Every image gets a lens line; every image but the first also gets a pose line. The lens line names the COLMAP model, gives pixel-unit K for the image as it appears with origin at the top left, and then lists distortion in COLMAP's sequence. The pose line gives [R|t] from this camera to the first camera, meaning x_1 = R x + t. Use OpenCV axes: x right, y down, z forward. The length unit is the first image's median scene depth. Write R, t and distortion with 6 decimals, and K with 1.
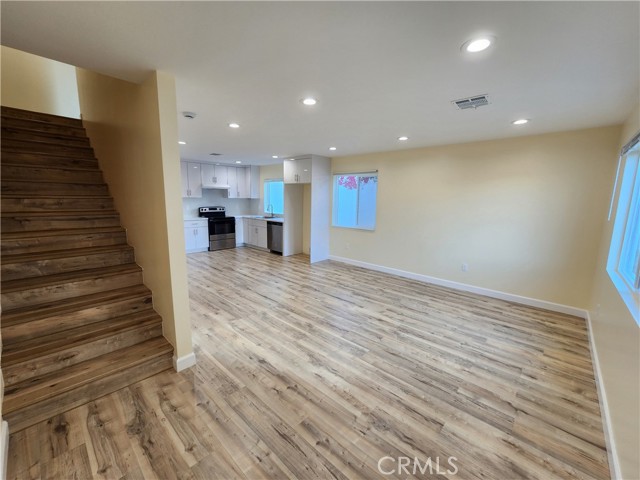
lens RADIAL K [[263.2, 0, 322.1], [0, 263.2, 237.5], [0, 0, 1]] dist [0.000813, -0.000190]
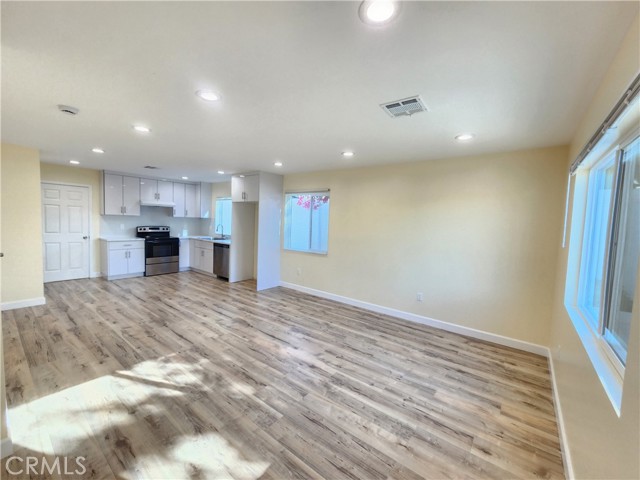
lens RADIAL K [[263.2, 0, 322.1], [0, 263.2, 237.5], [0, 0, 1]] dist [0.000813, -0.000190]
pose [[0.996534, 0.012970, 0.082164, 0.156162], [-0.005982, 0.996385, -0.084737, -0.012199], [-0.082966, 0.083952, 0.993010, 0.139677]]
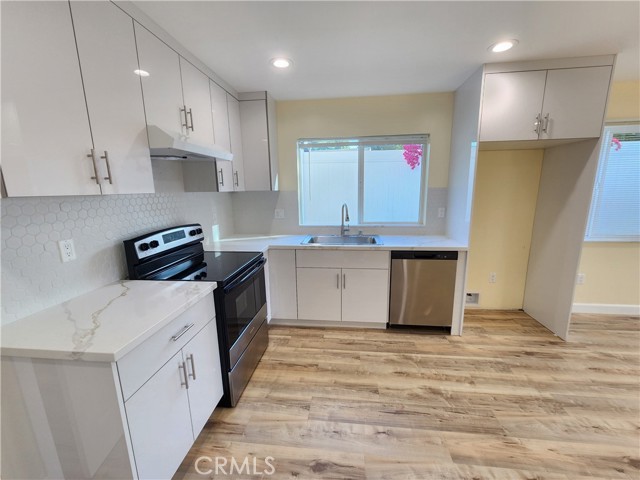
lens RADIAL K [[263.2, 0, 322.1], [0, 263.2, 237.5], [0, 0, 1]] dist [0.000813, -0.000190]
pose [[0.804929, -0.138423, 0.576999, -0.893914], [0.120140, 0.990288, 0.069973, -0.214528], [-0.581081, 0.012998, 0.813742, 1.401579]]
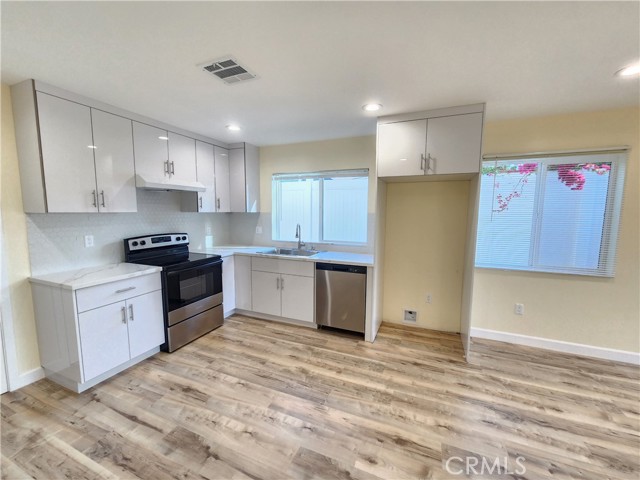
lens RADIAL K [[263.2, 0, 322.1], [0, 263.2, 237.5], [0, 0, 1]] dist [0.000813, -0.000190]
pose [[0.939441, -0.046128, 0.339592, -0.636419], [0.061784, 0.997461, -0.035429, -0.162389], [-0.337096, 0.054265, 0.939905, 1.058724]]
